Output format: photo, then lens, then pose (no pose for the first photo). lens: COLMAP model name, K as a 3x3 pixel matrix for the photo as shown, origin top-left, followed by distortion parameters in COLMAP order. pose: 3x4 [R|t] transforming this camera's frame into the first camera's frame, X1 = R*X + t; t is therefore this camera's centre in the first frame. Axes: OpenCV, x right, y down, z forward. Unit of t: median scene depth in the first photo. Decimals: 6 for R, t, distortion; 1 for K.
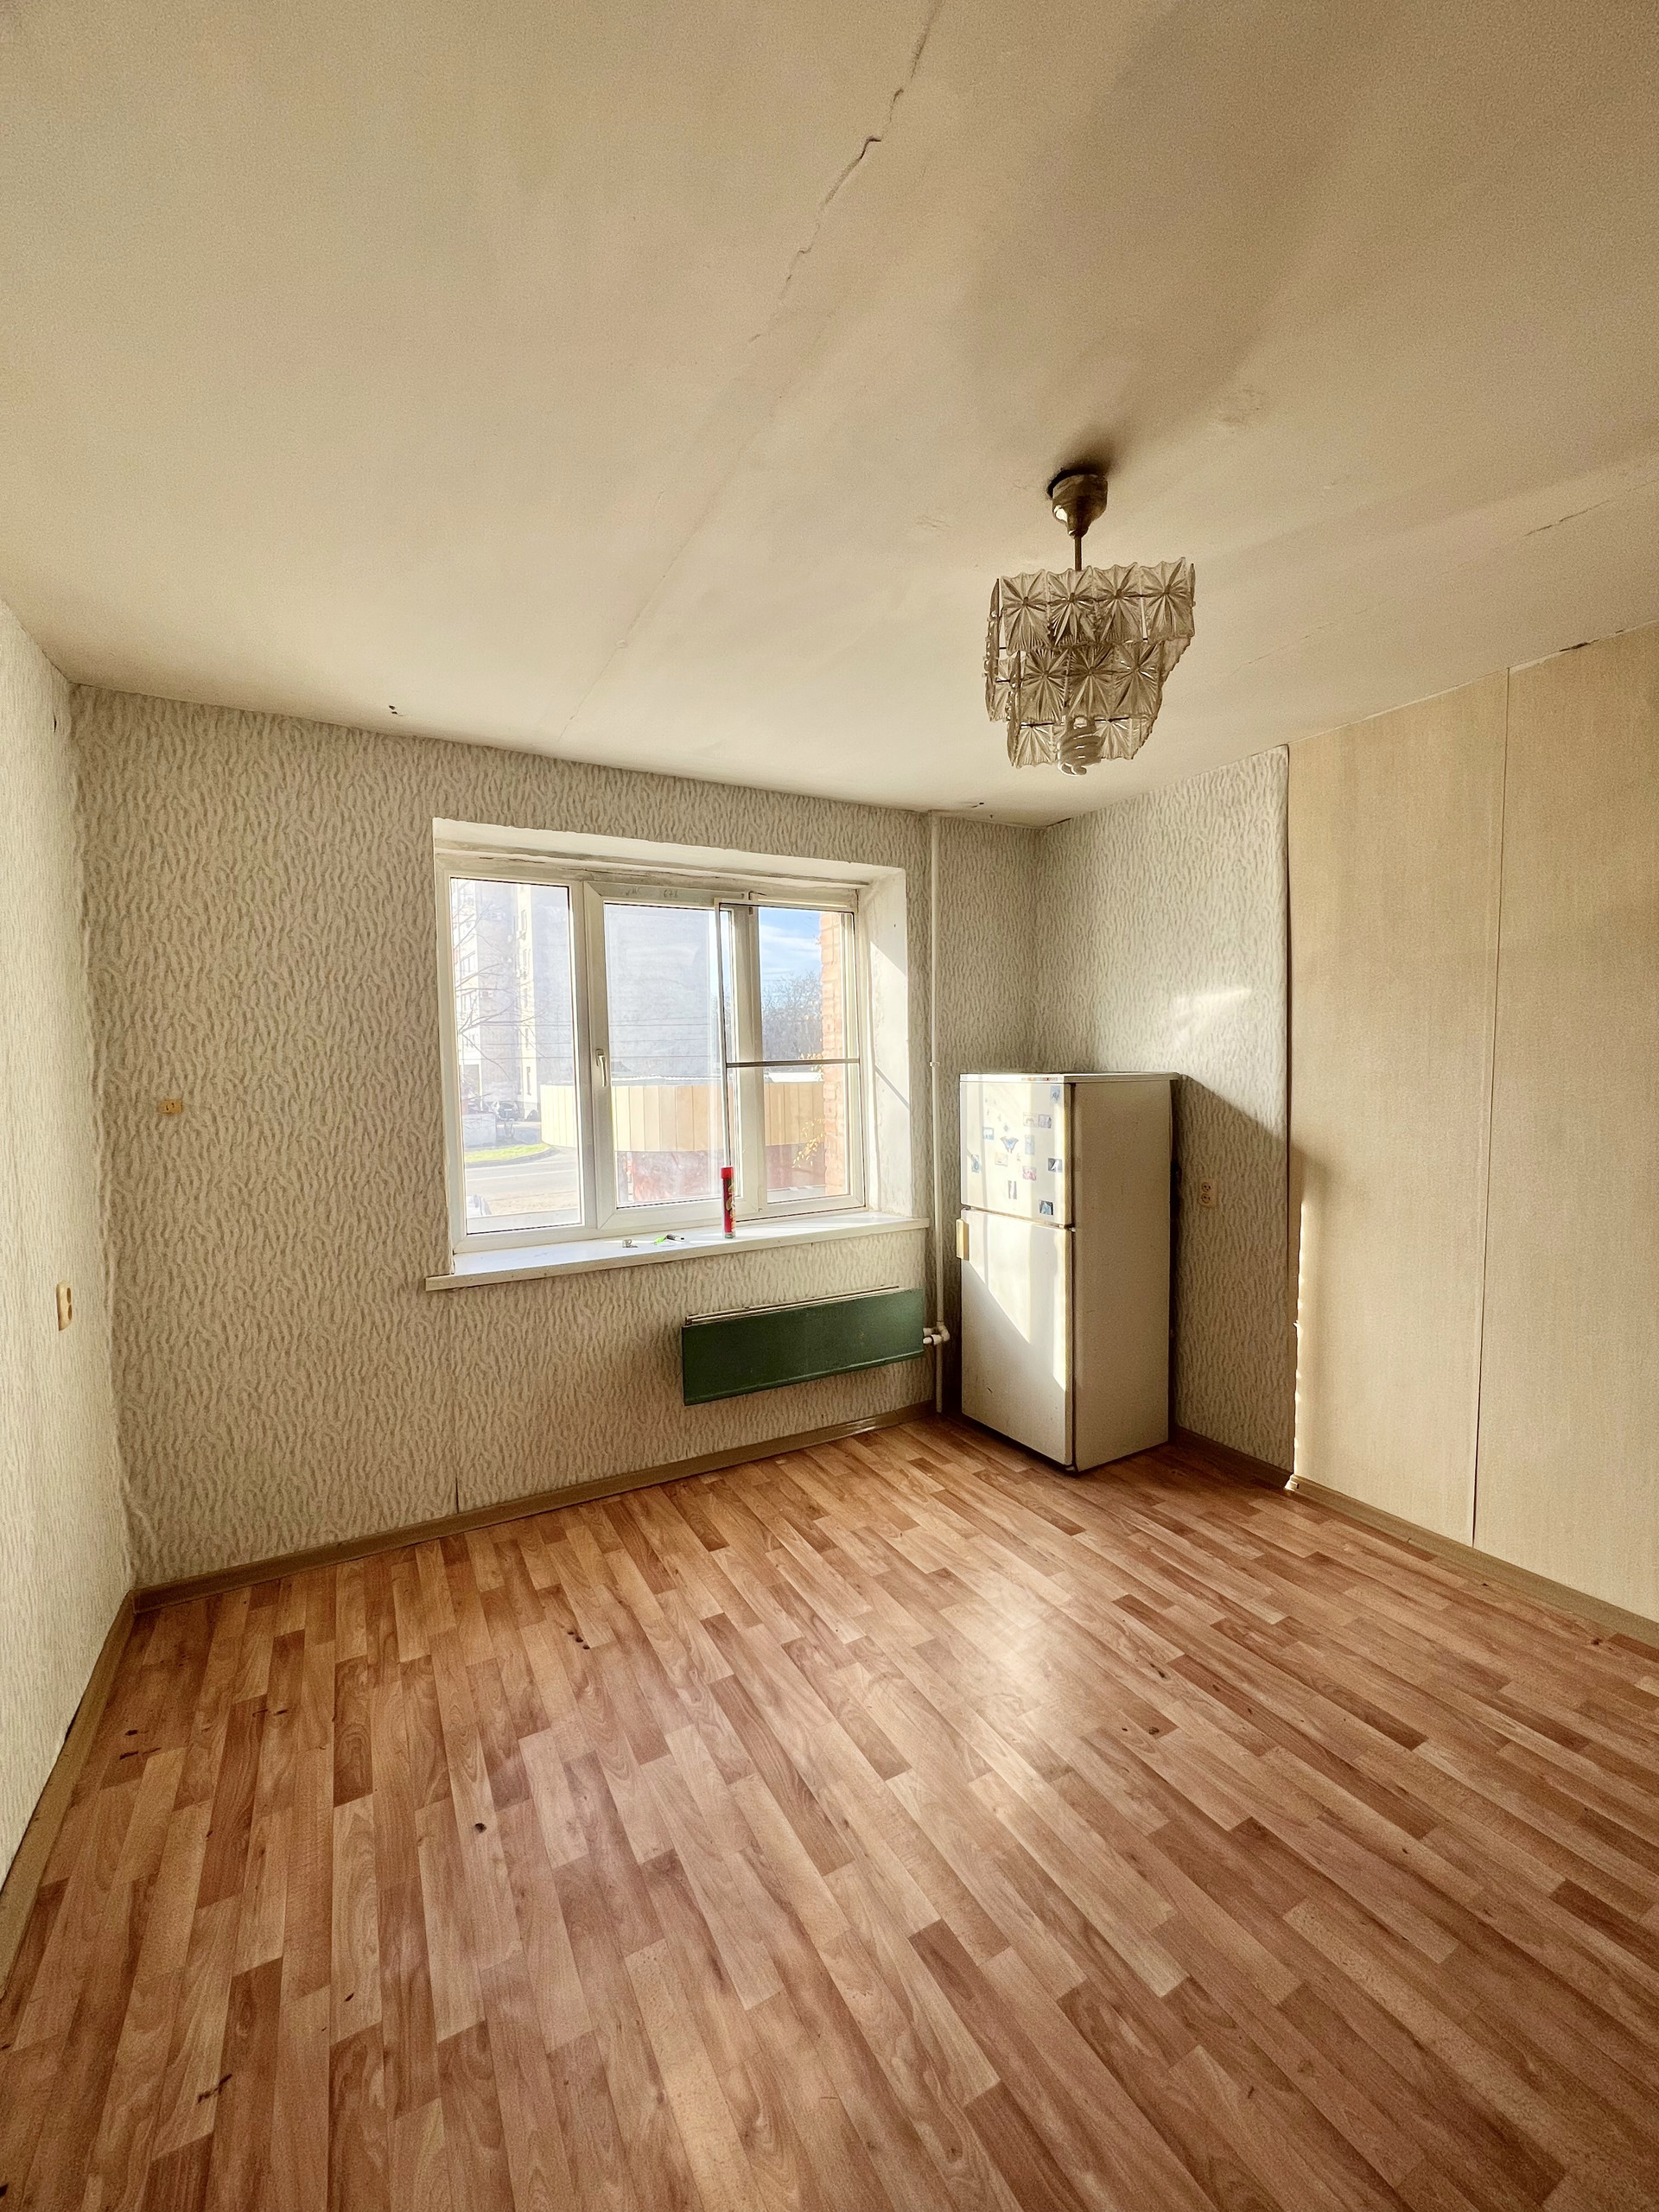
lens RADIAL K [[900.9, 0, 831.3], [0, 900.9, 1112.4], [0, 0, 1]] dist [0.001294, 0.000174]
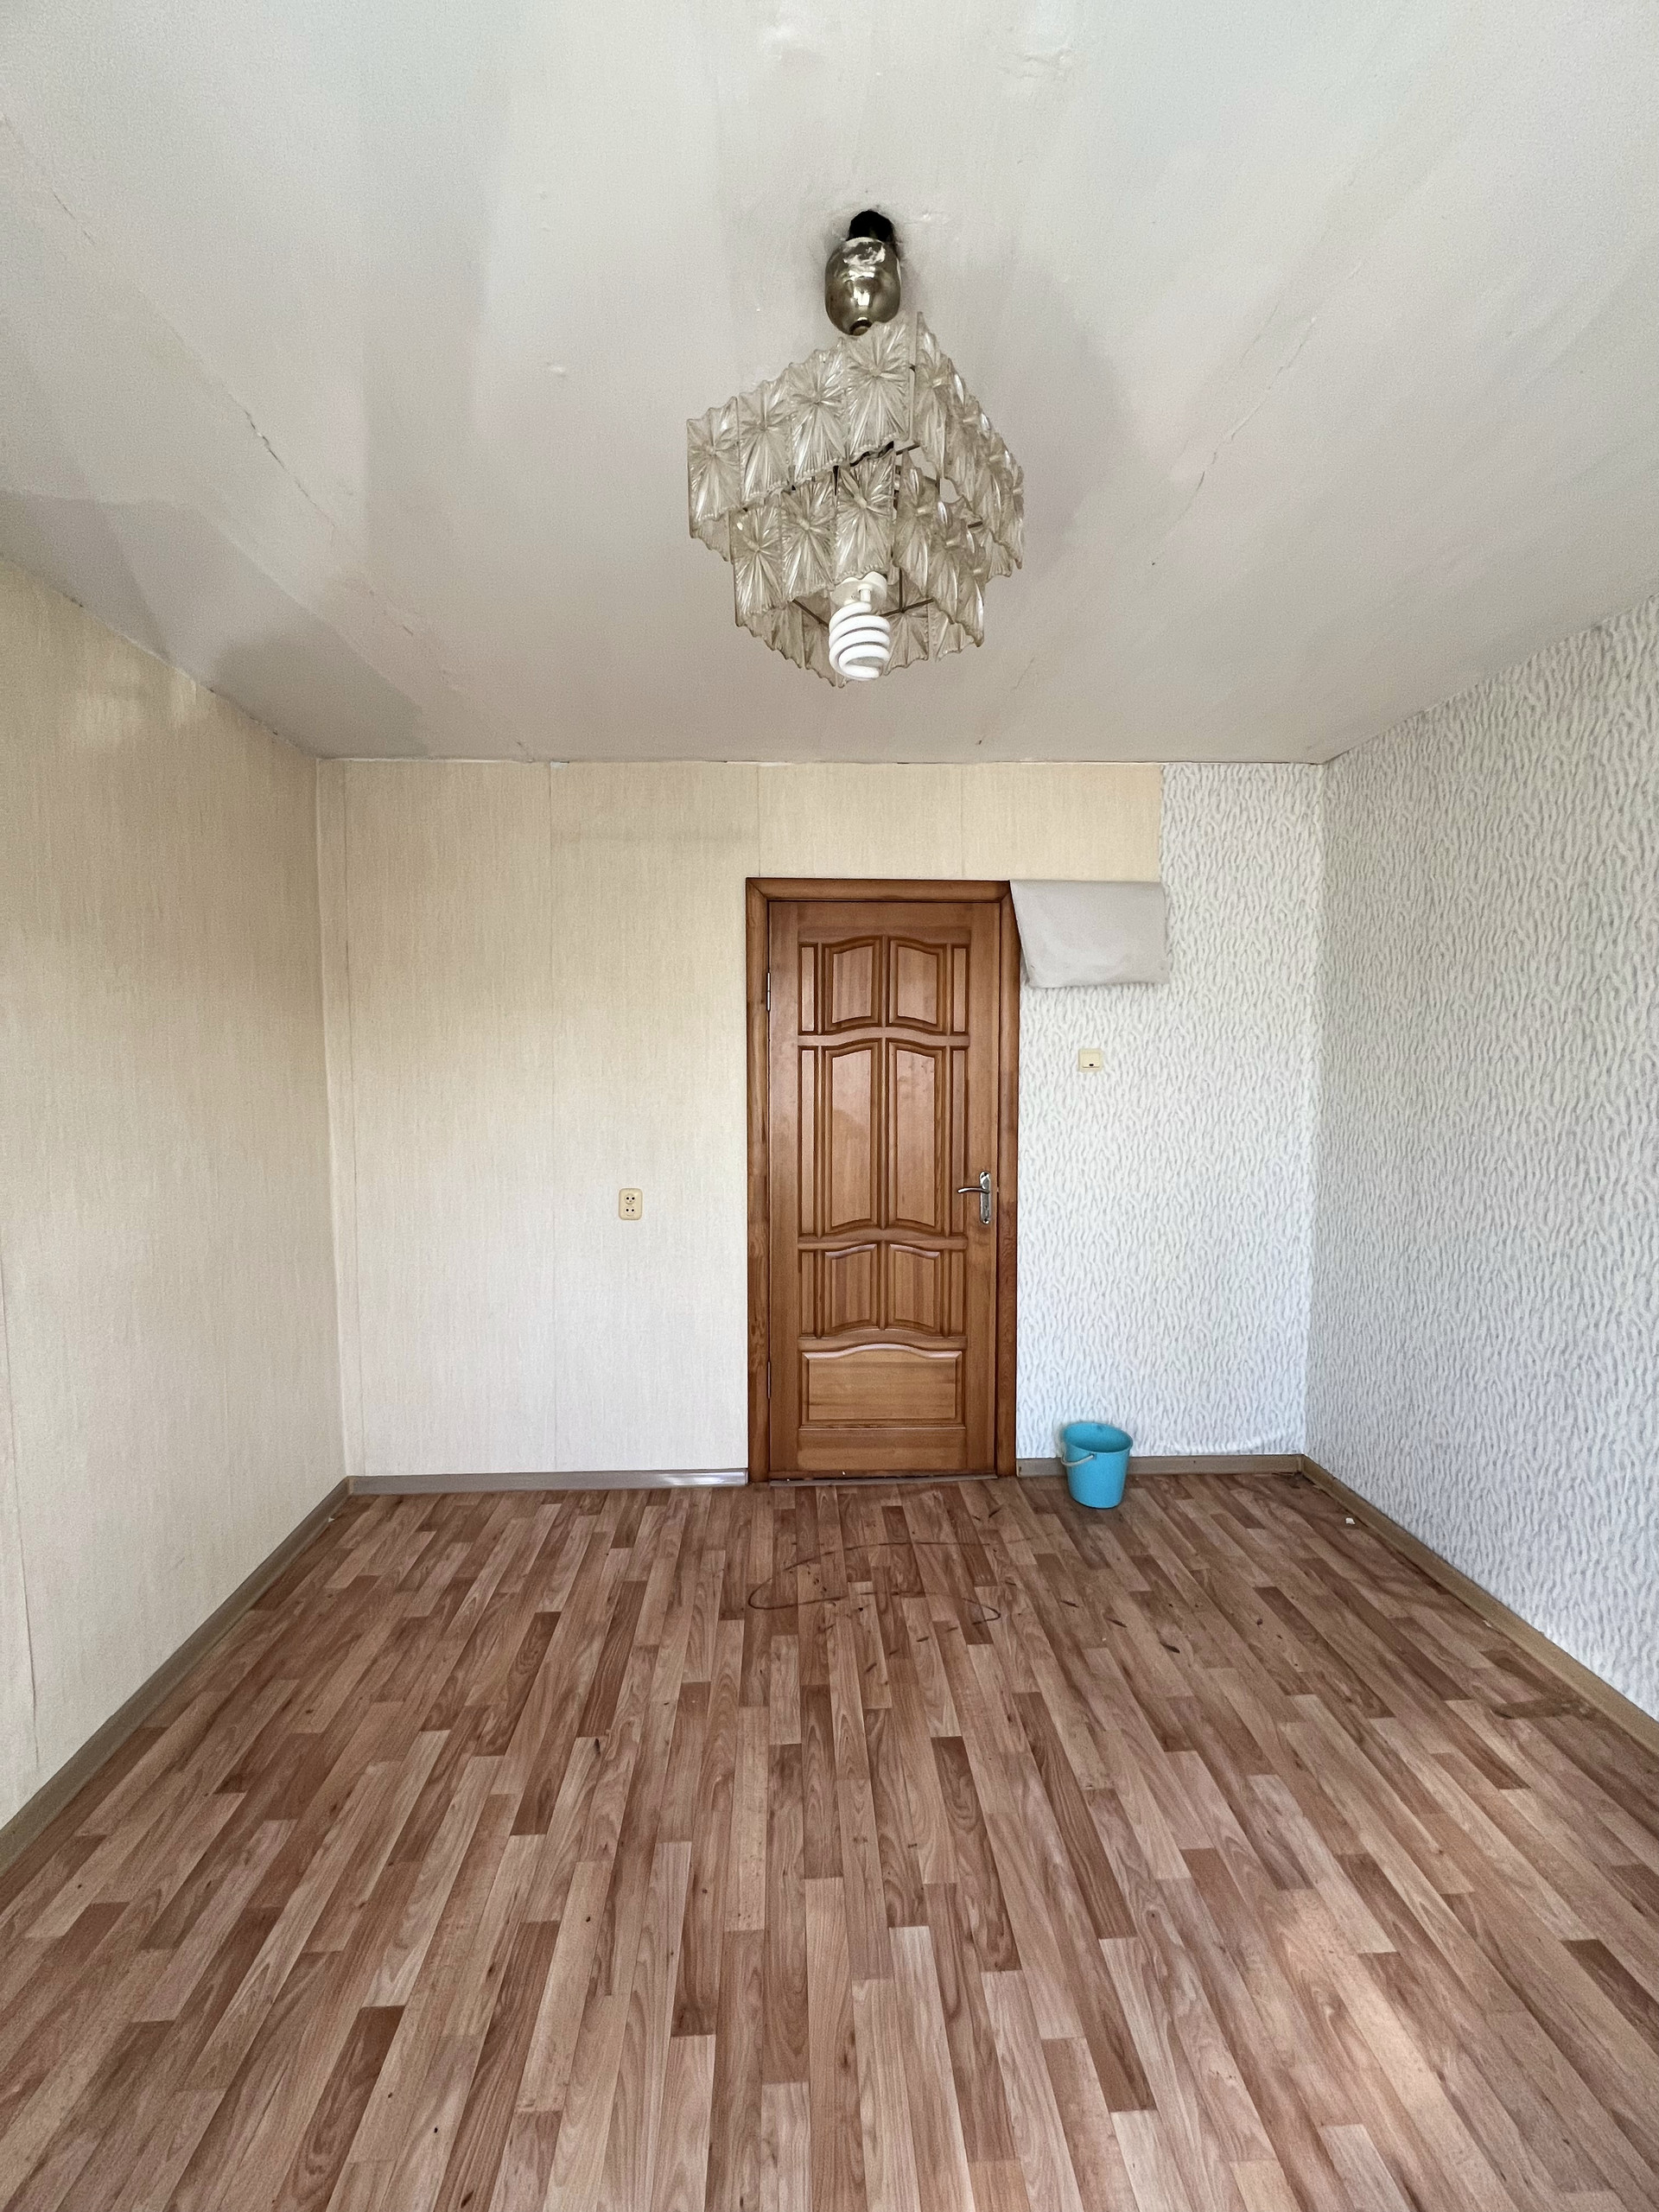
lens RADIAL K [[900.9, 0, 829.3], [0, 900.9, 1108.7], [0, 0, 1]] dist [0.001294, 0.000174]
pose [[-0.901989, 0.000018, 0.431759, -0.003035], [0.045217, 0.994505, 0.094419, -0.120454], [-0.429385, 0.104688, -0.897034, 1.885548]]
